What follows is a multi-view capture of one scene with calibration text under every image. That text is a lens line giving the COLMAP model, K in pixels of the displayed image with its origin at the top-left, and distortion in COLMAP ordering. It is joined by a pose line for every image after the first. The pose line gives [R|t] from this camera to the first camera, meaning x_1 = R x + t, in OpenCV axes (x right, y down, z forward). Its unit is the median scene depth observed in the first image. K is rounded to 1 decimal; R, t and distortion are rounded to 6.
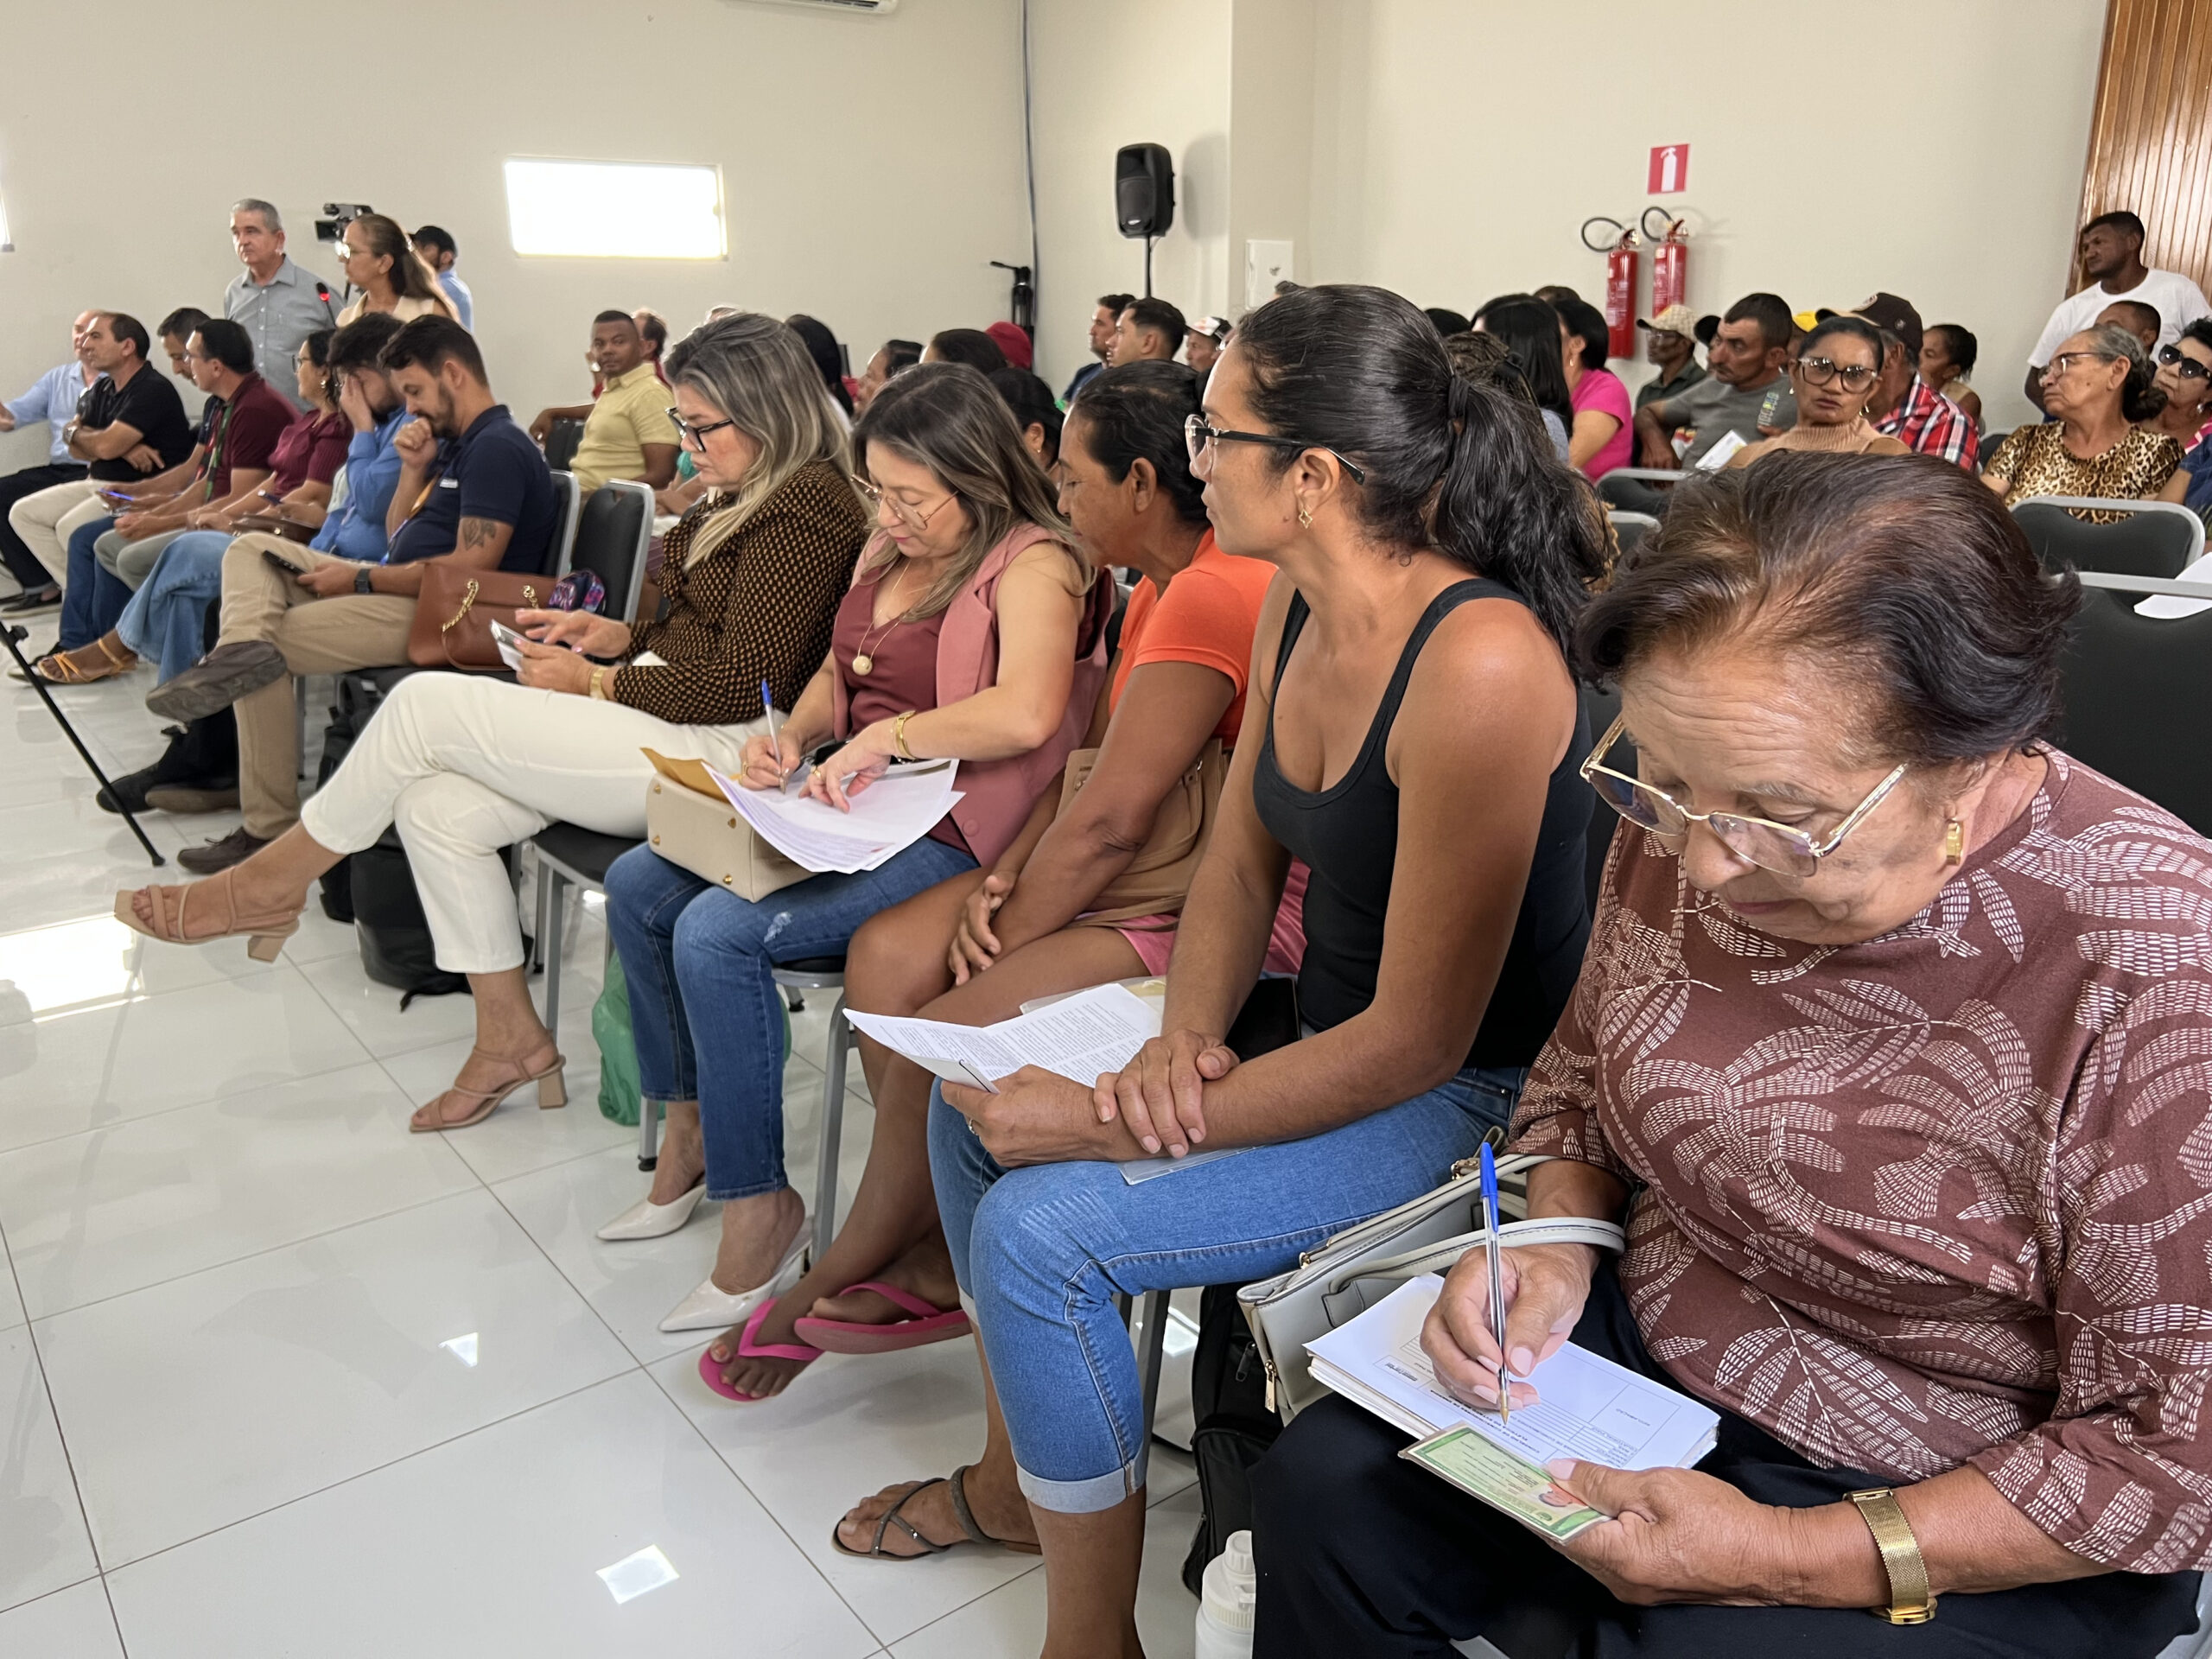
lens RADIAL K [[1675.1, 0, 1106.0], [0, 1675.1, 850.8], [0, 0, 1]] dist [0.037782, -0.048210]
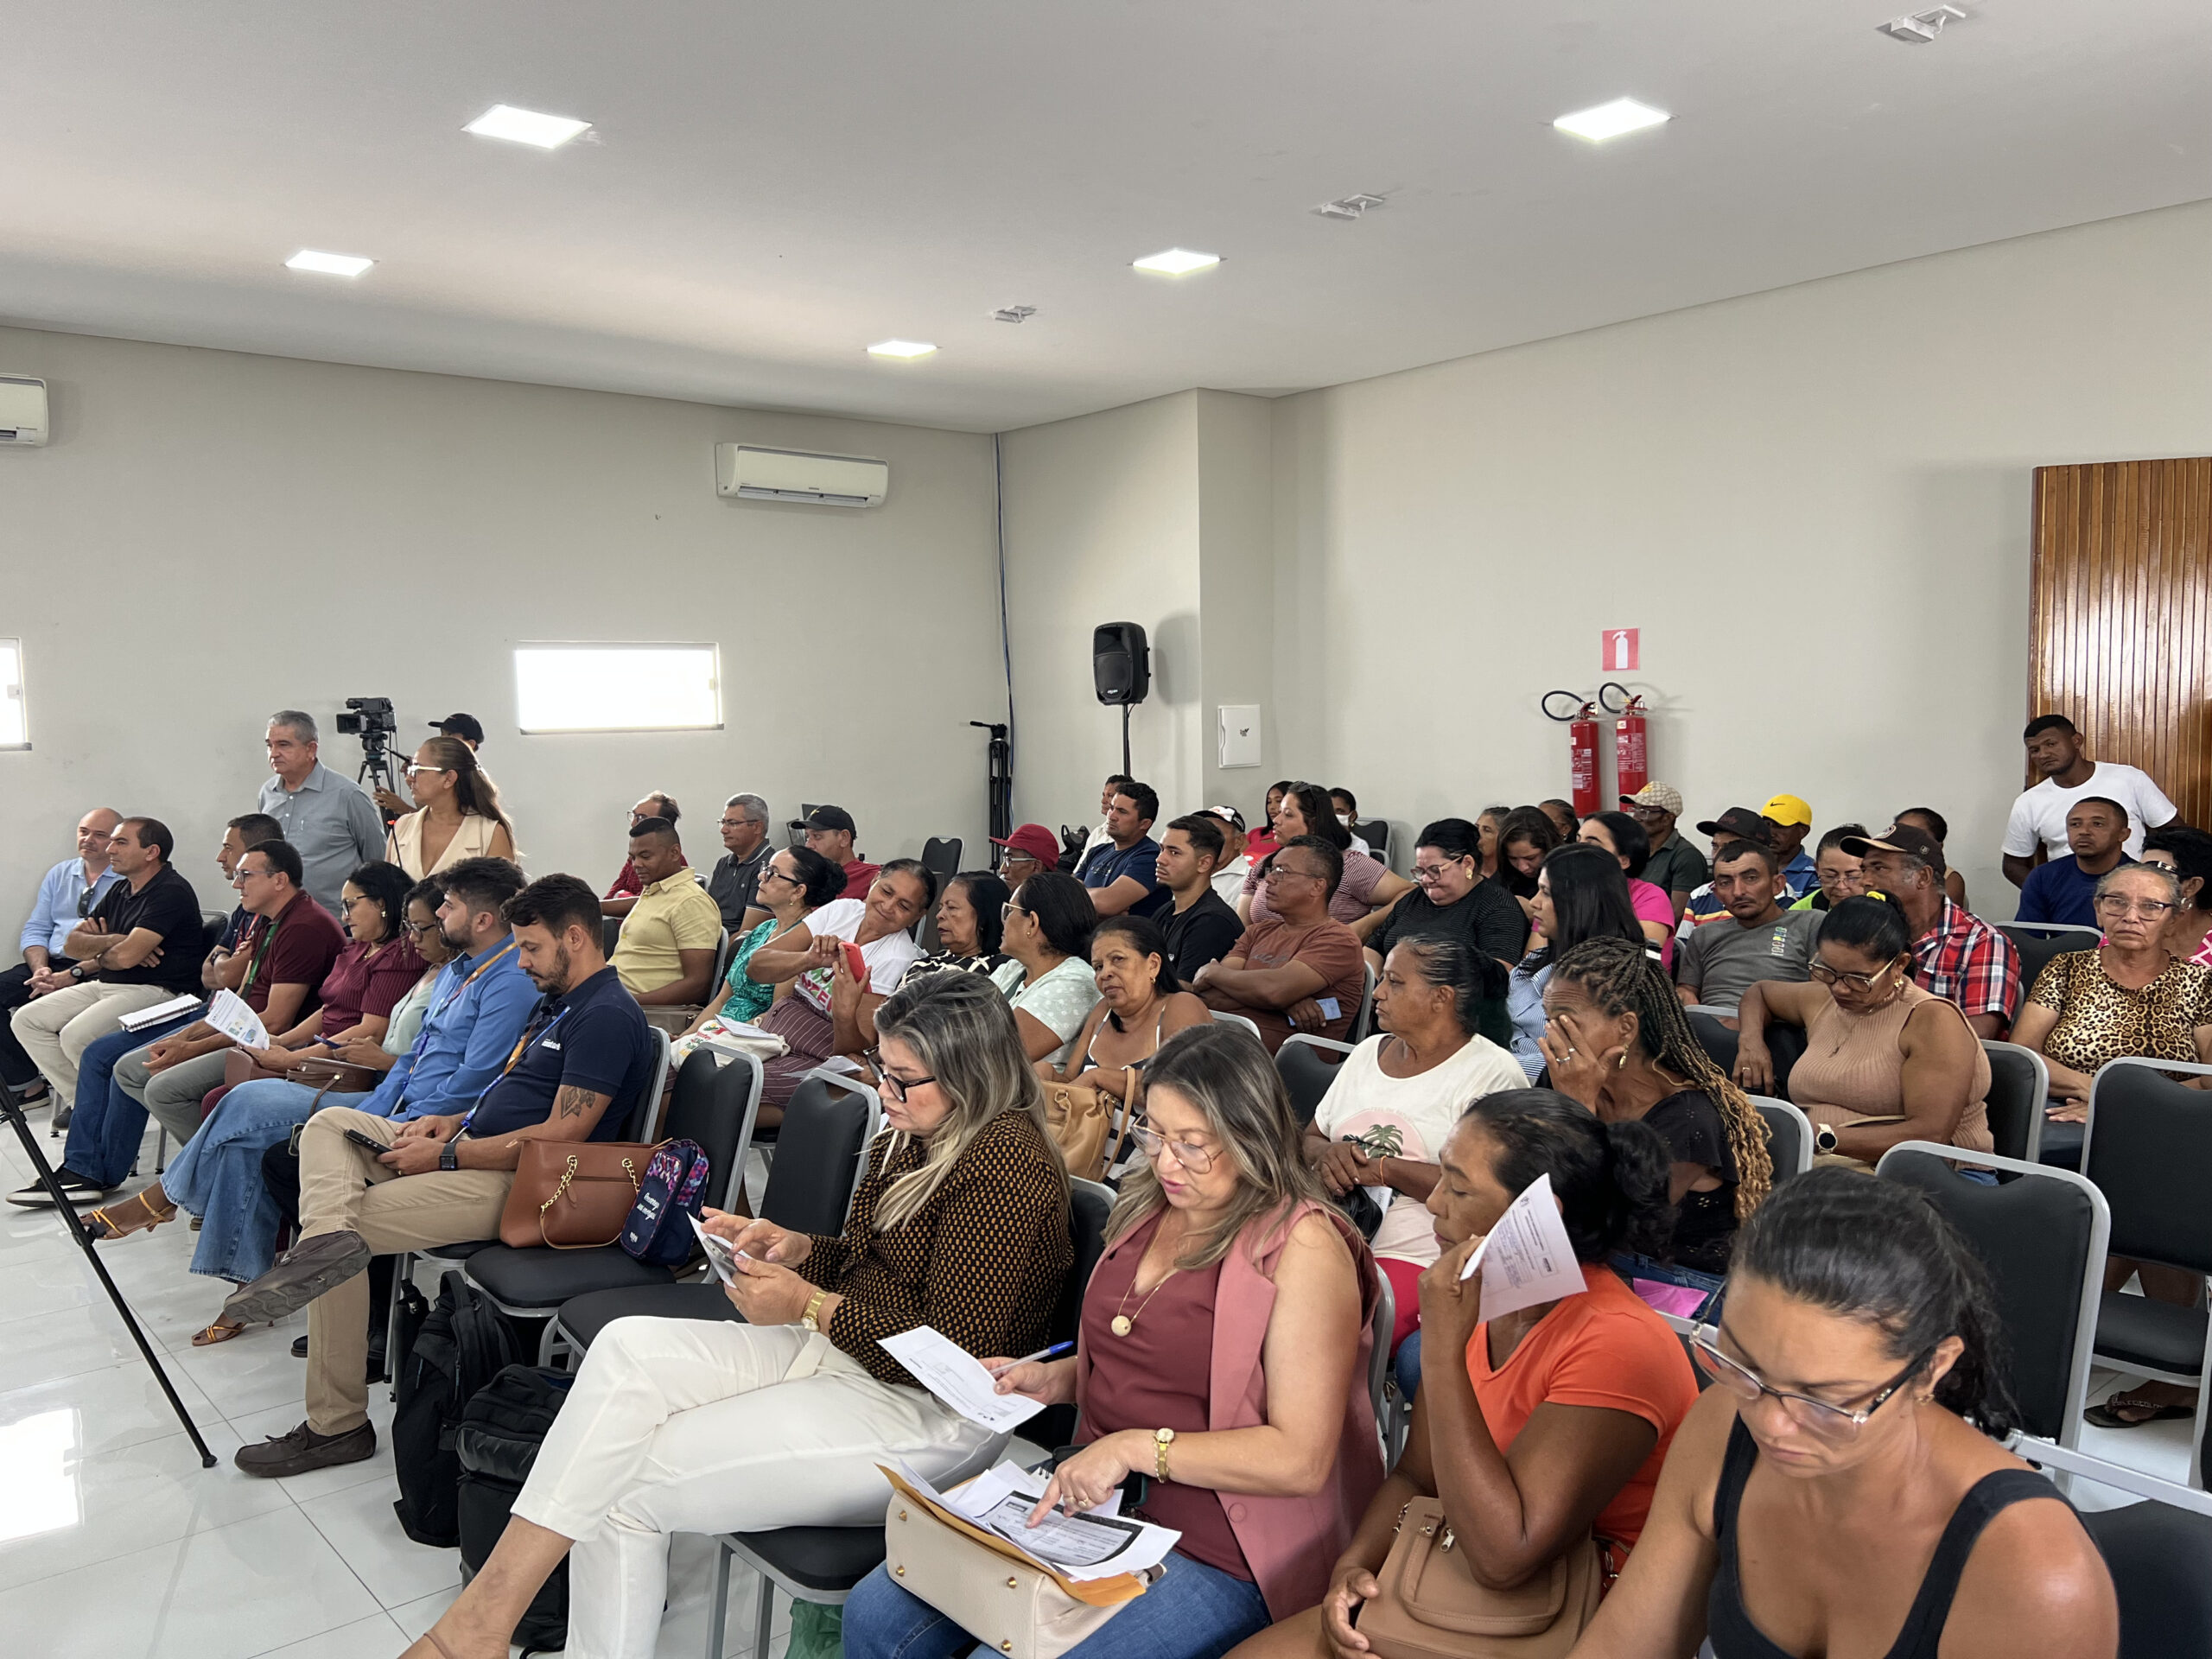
lens RADIAL K [[1675.1, 0, 1111.1], [0, 1675.1, 847.7], [0, 0, 1]] dist [0.037782, -0.048210]
pose [[0.997992, -0.021451, 0.059601, -0.073364], [0.034173, 0.974572, -0.221453, -0.067453], [-0.053335, 0.223046, 0.973348, -0.002506]]
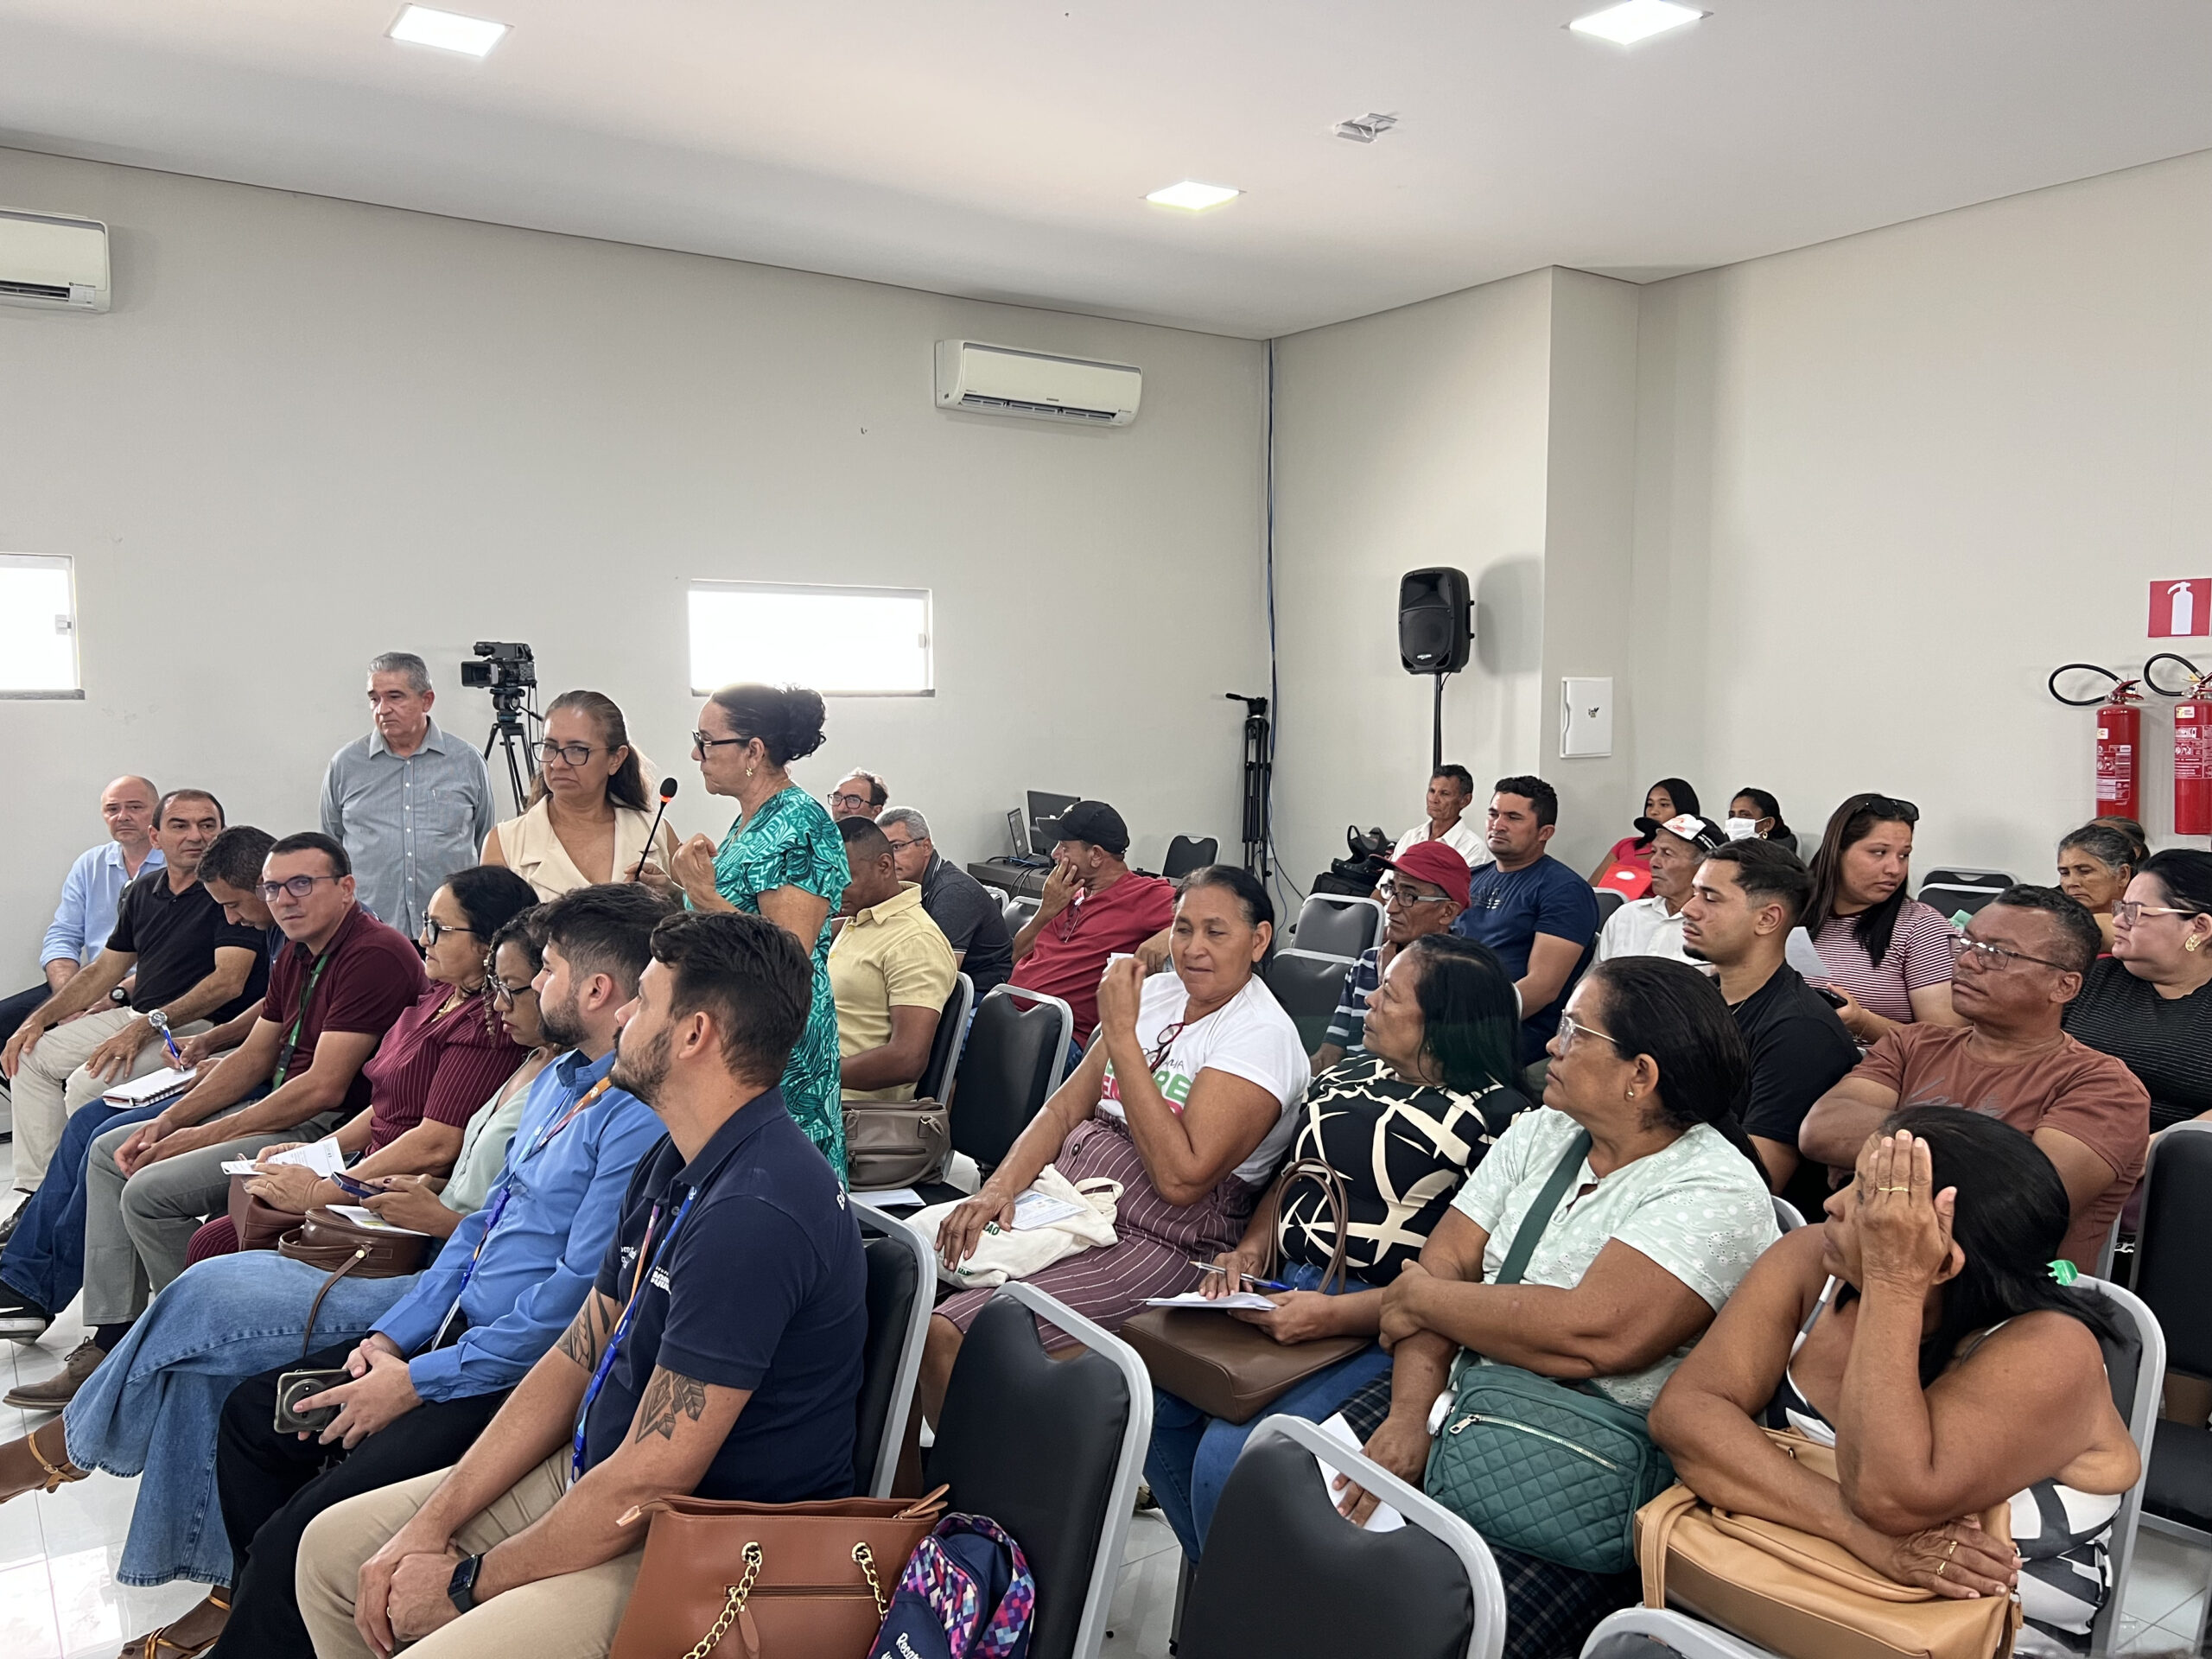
lens RADIAL K [[1675.1, 0, 1109.6], [0, 1675.1, 832.4], [0, 0, 1]] dist [0.037782, -0.048210]
pose [[0.999366, 0.007247, -0.034845, -0.162492], [-0.014777, 0.975166, -0.220982, -0.156618], [0.032378, 0.221357, 0.974655, 0.313712]]
